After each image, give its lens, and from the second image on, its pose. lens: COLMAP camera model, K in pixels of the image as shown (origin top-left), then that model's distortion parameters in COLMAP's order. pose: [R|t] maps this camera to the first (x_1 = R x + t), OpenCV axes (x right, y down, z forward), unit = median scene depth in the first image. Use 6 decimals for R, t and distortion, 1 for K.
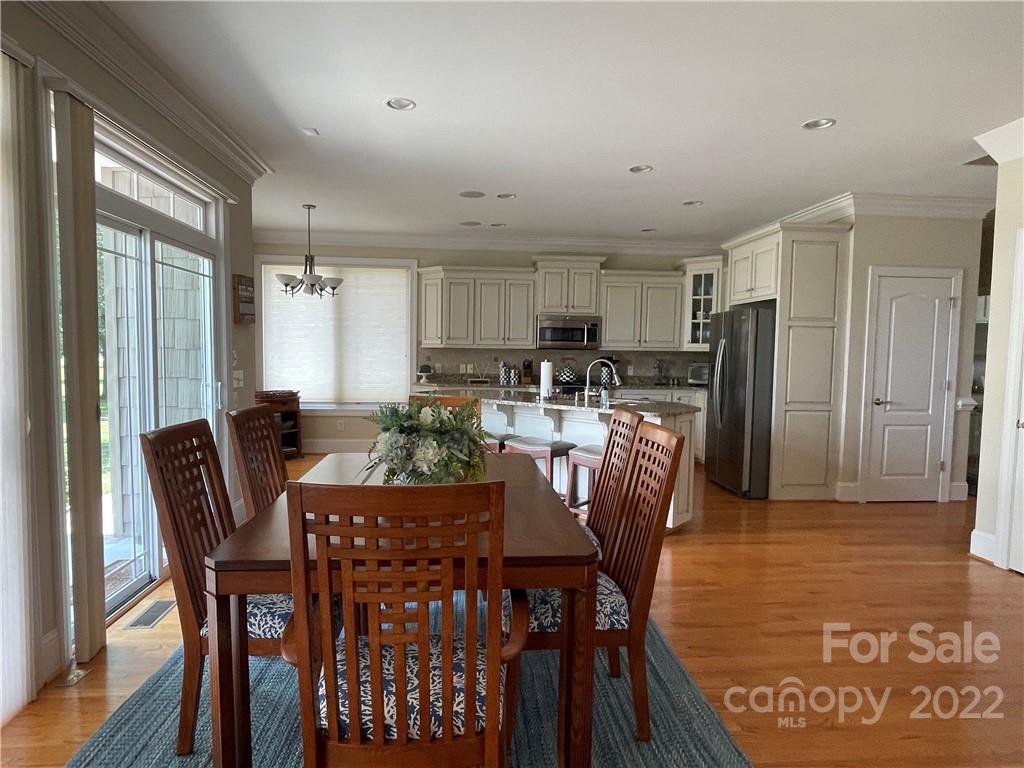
lens RADIAL K [[614.1, 0, 512.0], [0, 614.1, 384.0], [0, 0, 1]] dist [0.044387, -0.000265]
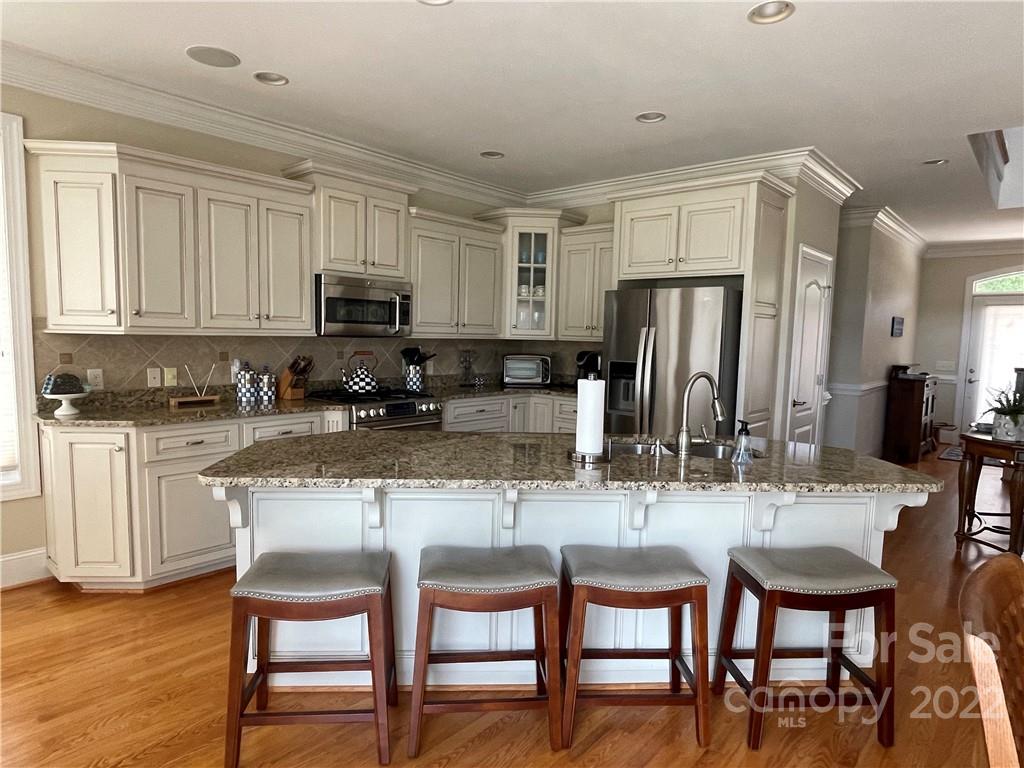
lens RADIAL K [[613.5, 0, 510.2], [0, 613.5, 390.8], [0, 0, 1]] dist [-0.002916, 0.003092]
pose [[0.728519, -0.062171, 0.682199, -0.208979], [0.024685, 0.997609, 0.064554, -0.039781], [-0.684581, -0.030188, 0.728311, 0.481494]]
